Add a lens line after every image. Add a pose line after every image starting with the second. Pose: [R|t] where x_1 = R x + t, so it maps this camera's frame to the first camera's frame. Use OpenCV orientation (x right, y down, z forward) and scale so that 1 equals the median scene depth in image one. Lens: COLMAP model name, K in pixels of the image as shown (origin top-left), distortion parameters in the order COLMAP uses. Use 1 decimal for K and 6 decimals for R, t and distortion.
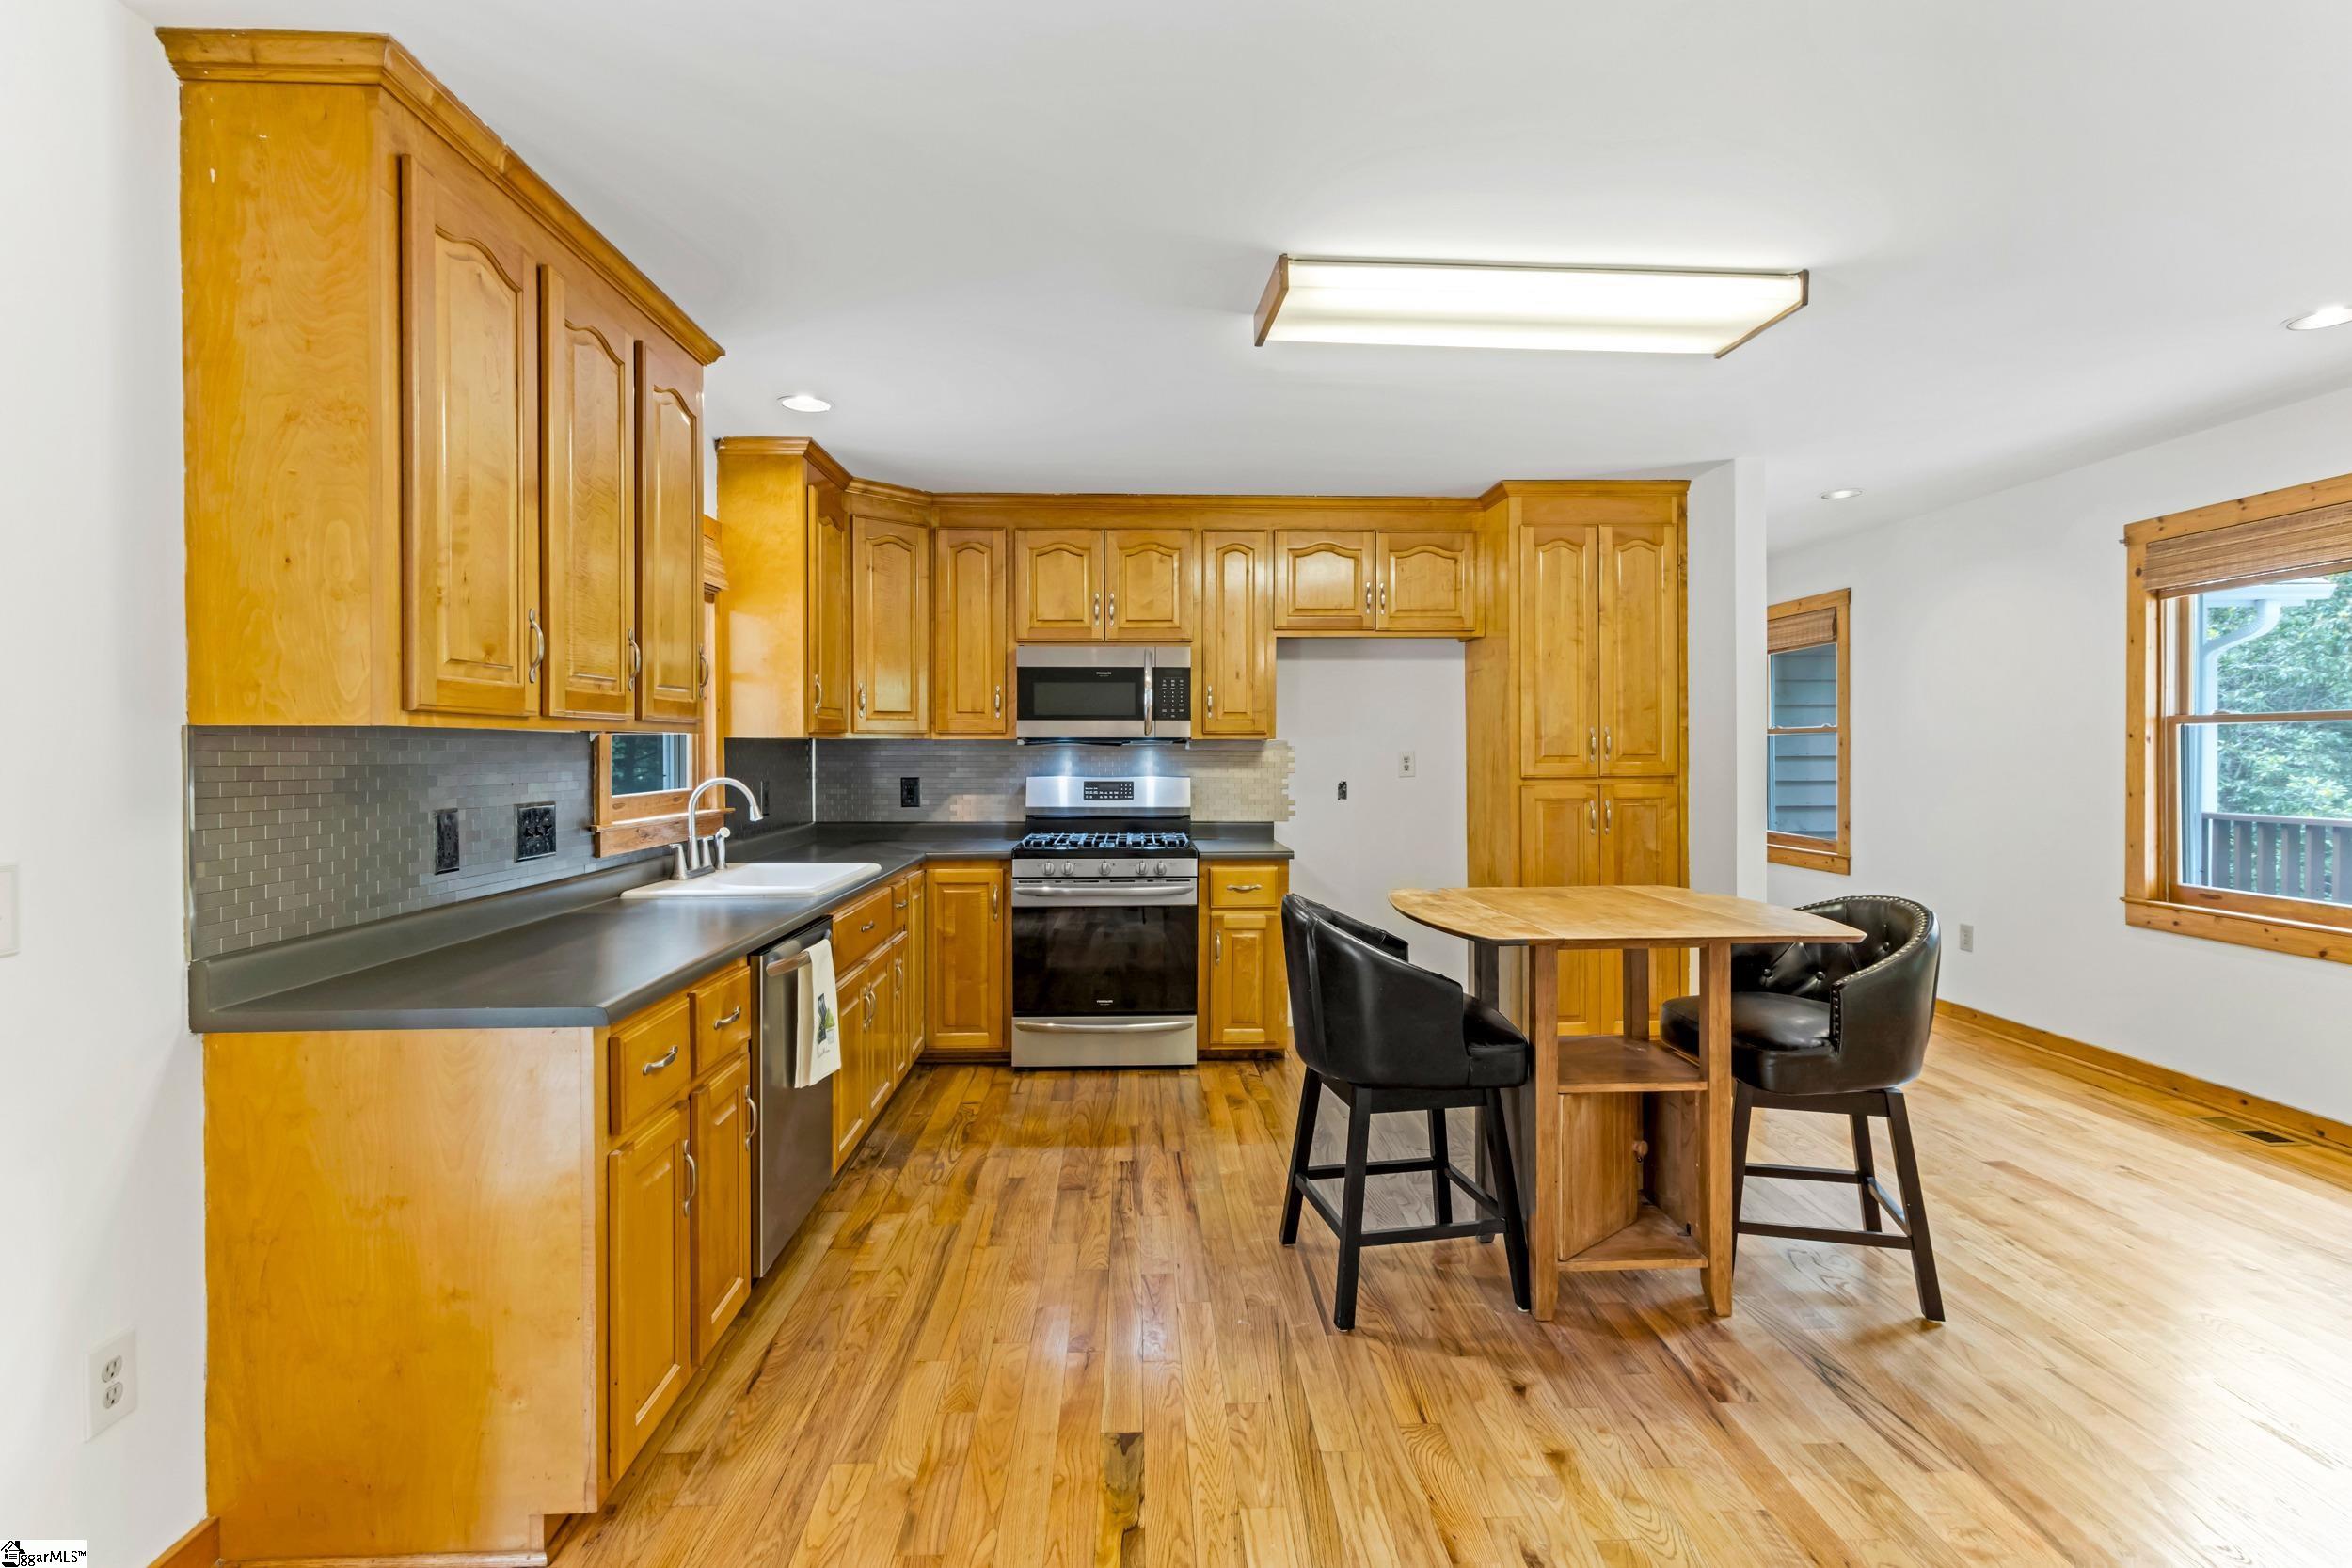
lens RADIAL K [[1135.5, 0, 1184.2], [0, 1135.5, 754.9], [0, 0, 1]] dist [0.003626, 0.001584]
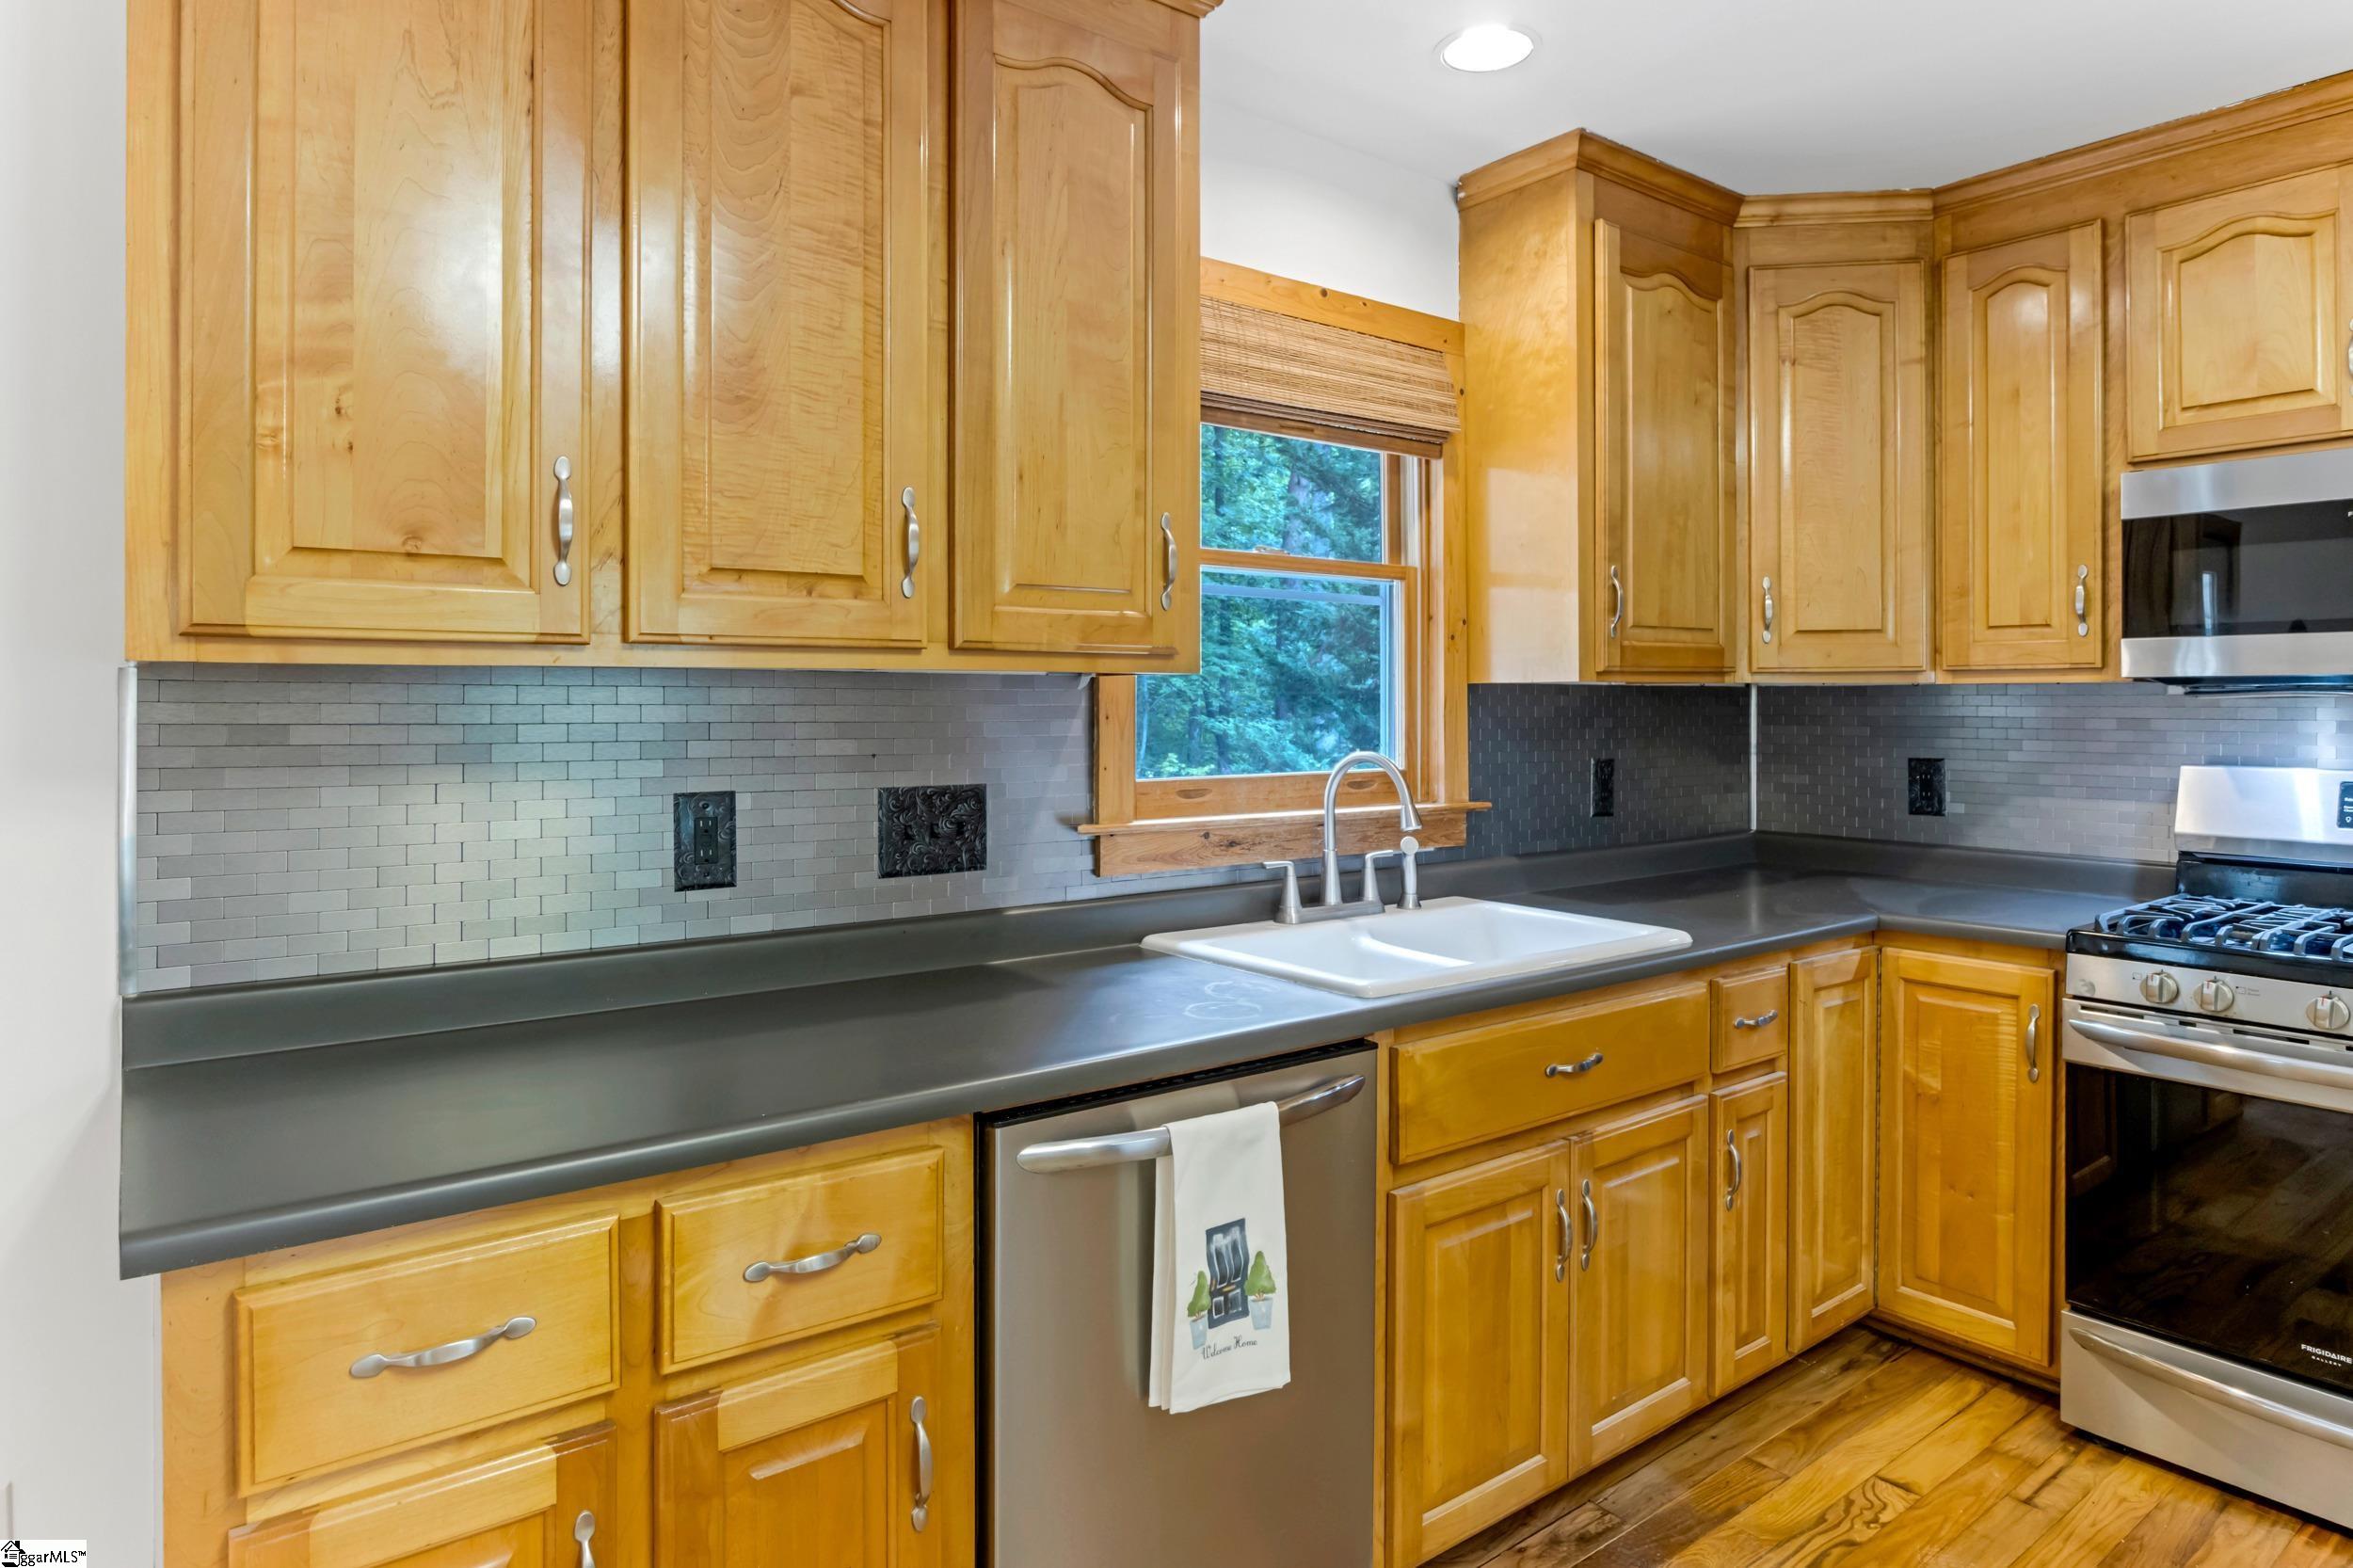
lens RADIAL K [[1373.5, 0, 1179.1], [0, 1373.5, 705.8], [0, 0, 1]] dist [-0.010177, -0.002051]
pose [[0.575297, 0.001526, -0.817943, 0.084560], [-0.005106, 0.999985, -0.001726, -0.001420], [0.817928, 0.005169, 0.575297, 0.412866]]
